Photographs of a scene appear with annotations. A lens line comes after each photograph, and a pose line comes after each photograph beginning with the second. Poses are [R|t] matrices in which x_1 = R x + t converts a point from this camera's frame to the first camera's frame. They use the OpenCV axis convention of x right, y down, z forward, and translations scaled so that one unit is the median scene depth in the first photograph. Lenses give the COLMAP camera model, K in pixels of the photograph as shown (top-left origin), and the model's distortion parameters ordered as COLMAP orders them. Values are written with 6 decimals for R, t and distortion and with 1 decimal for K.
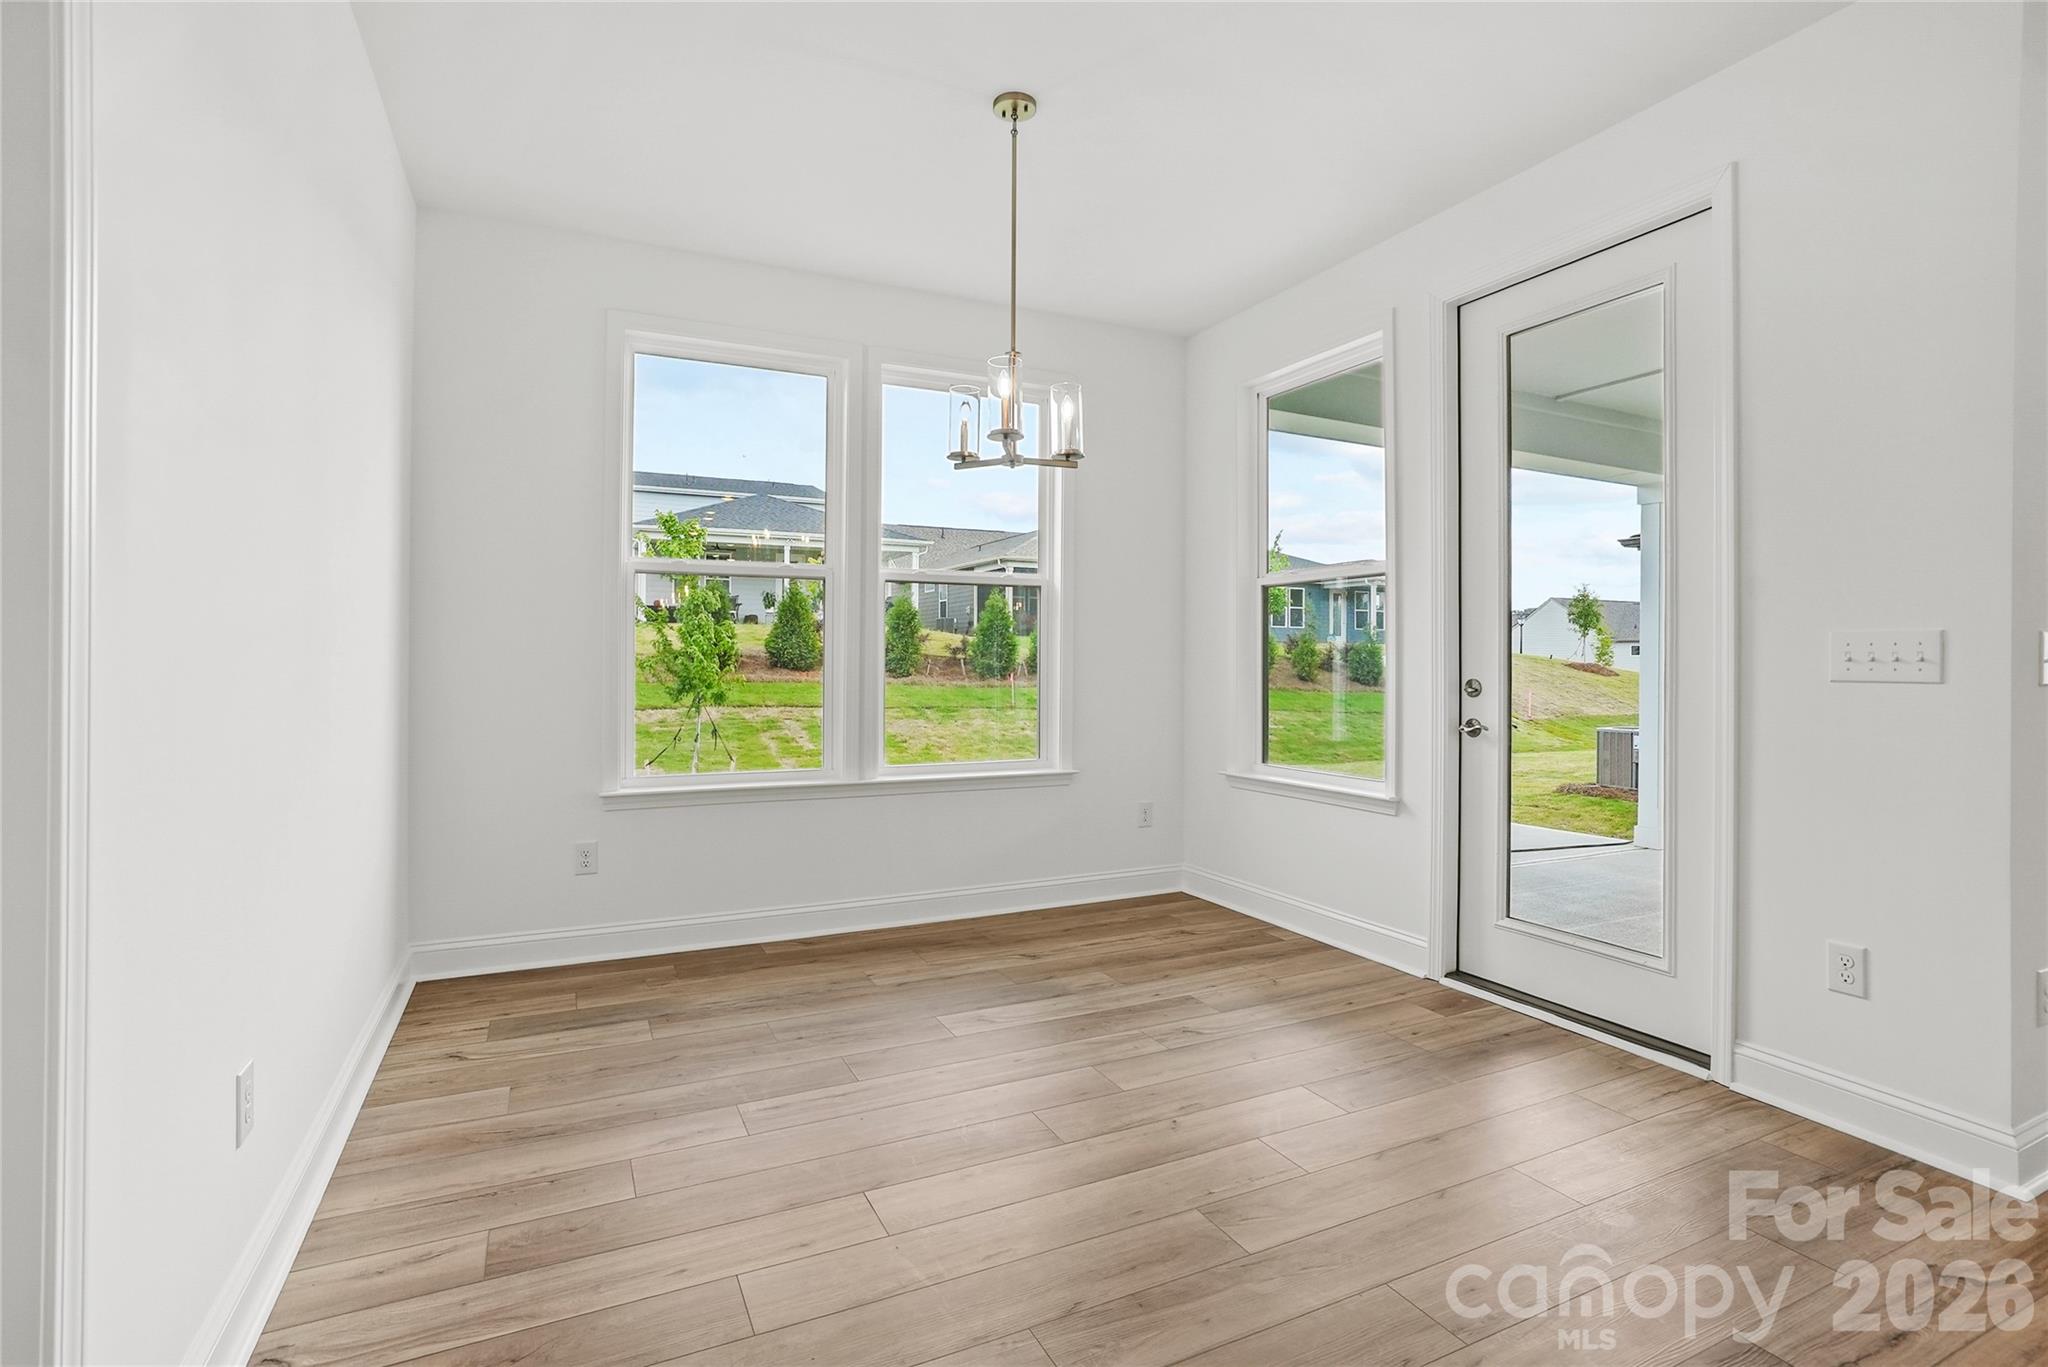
lens RADIAL K [[971.9, 0, 1021.5], [0, 971.9, 663.4], [0, 0, 1]] dist [-0.042898, 0.021270]
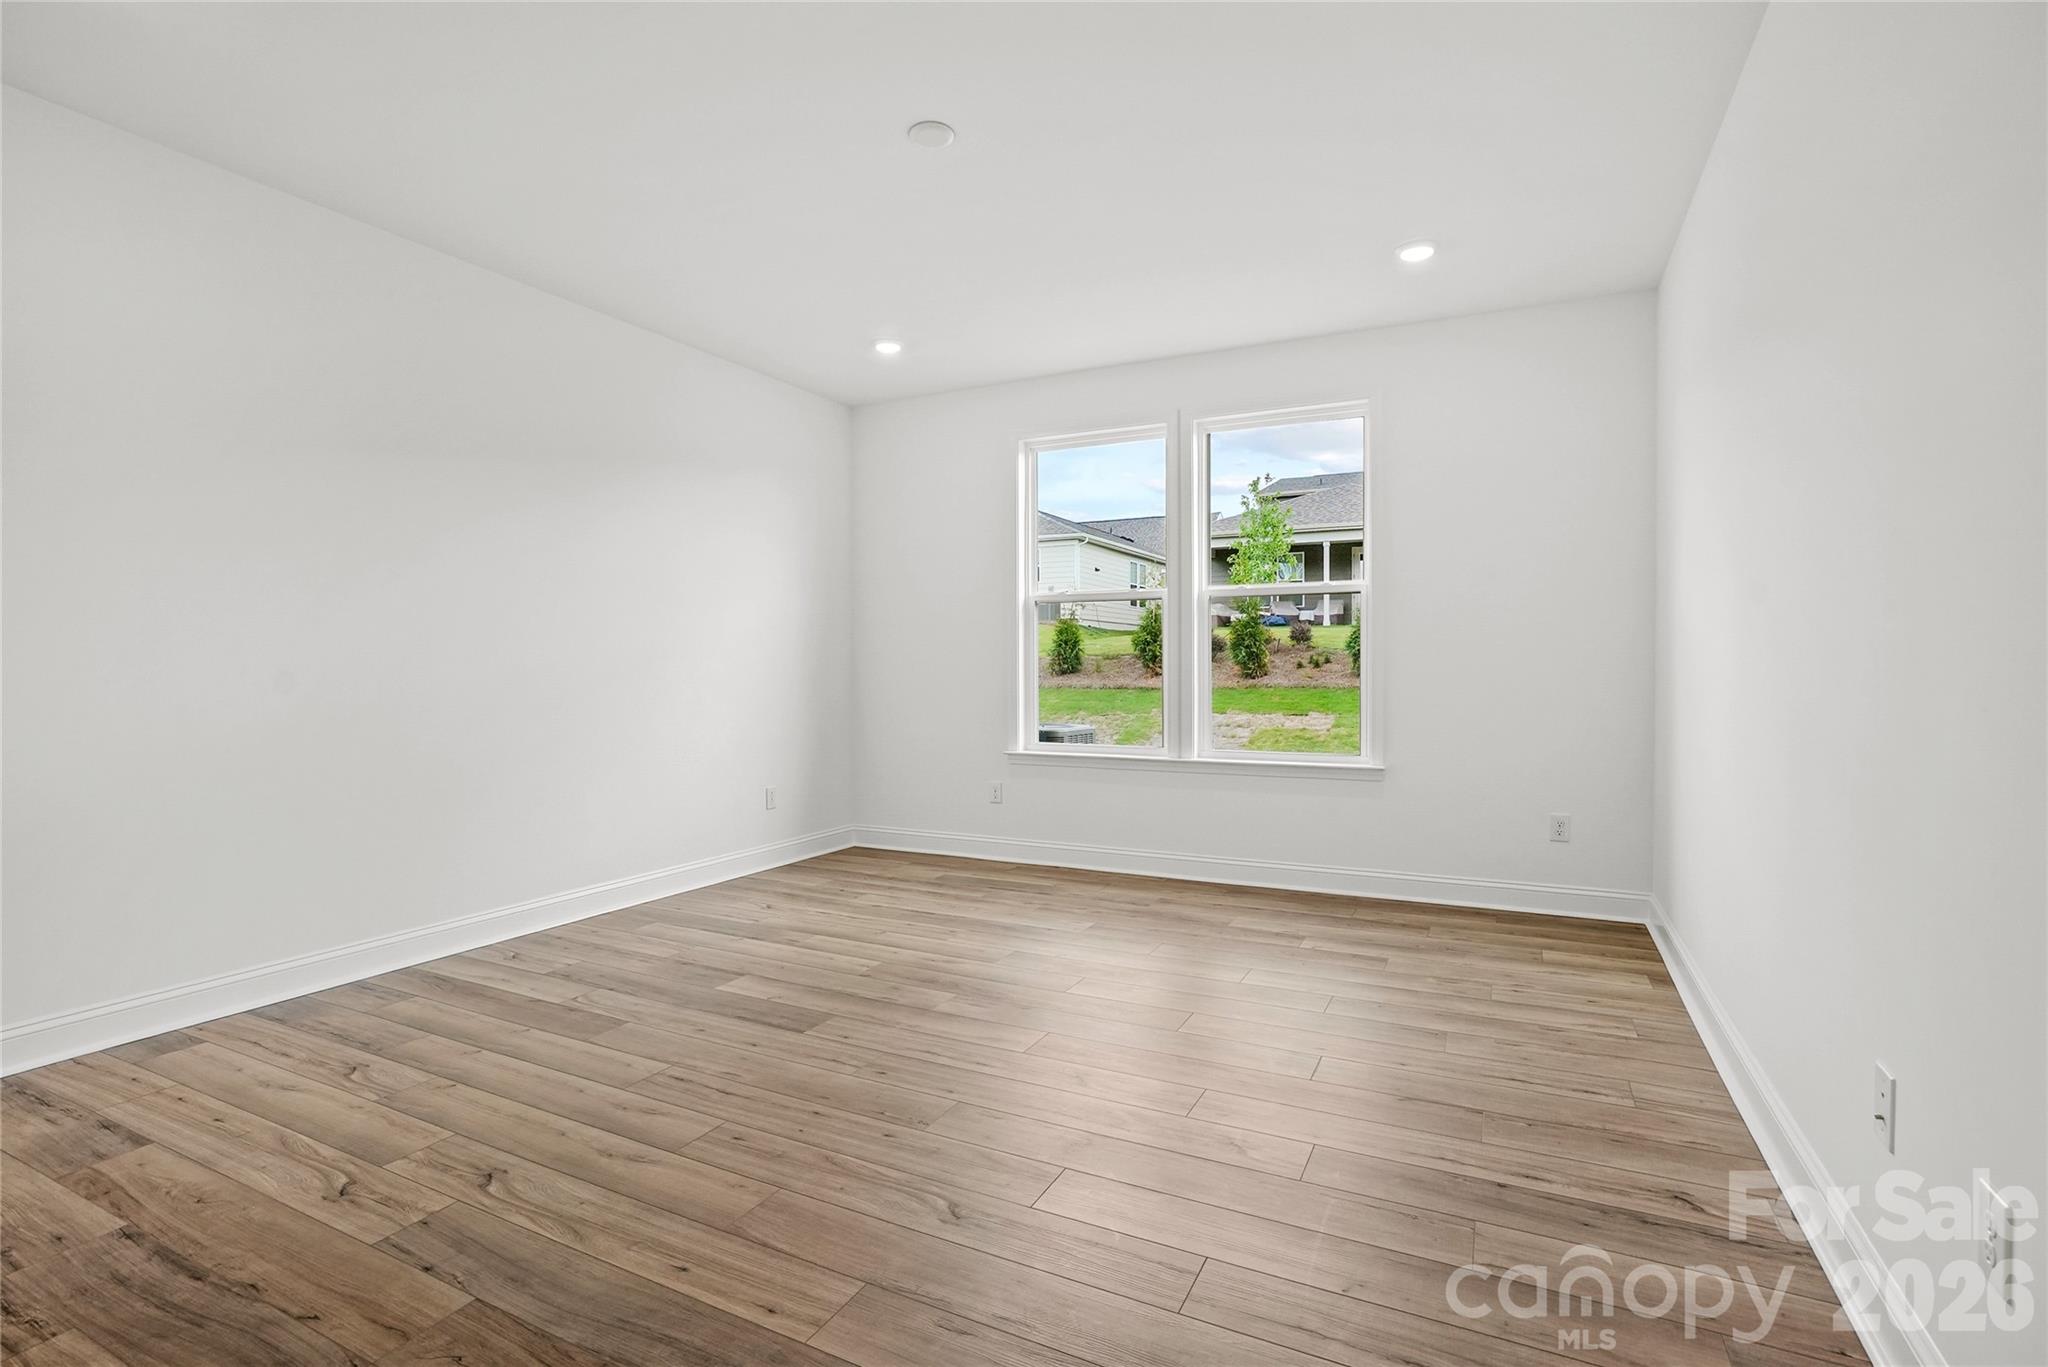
lens RADIAL K [[971.9, 0, 1021.5], [0, 971.9, 663.4], [0, 0, 1]] dist [-0.042898, 0.021270]
pose [[0.604757, -0.004526, -0.796397, 0.679989], [0.007403, 0.999973, -0.000061, -0.002946], [0.796376, -0.005858, 0.604774, 0.077631]]
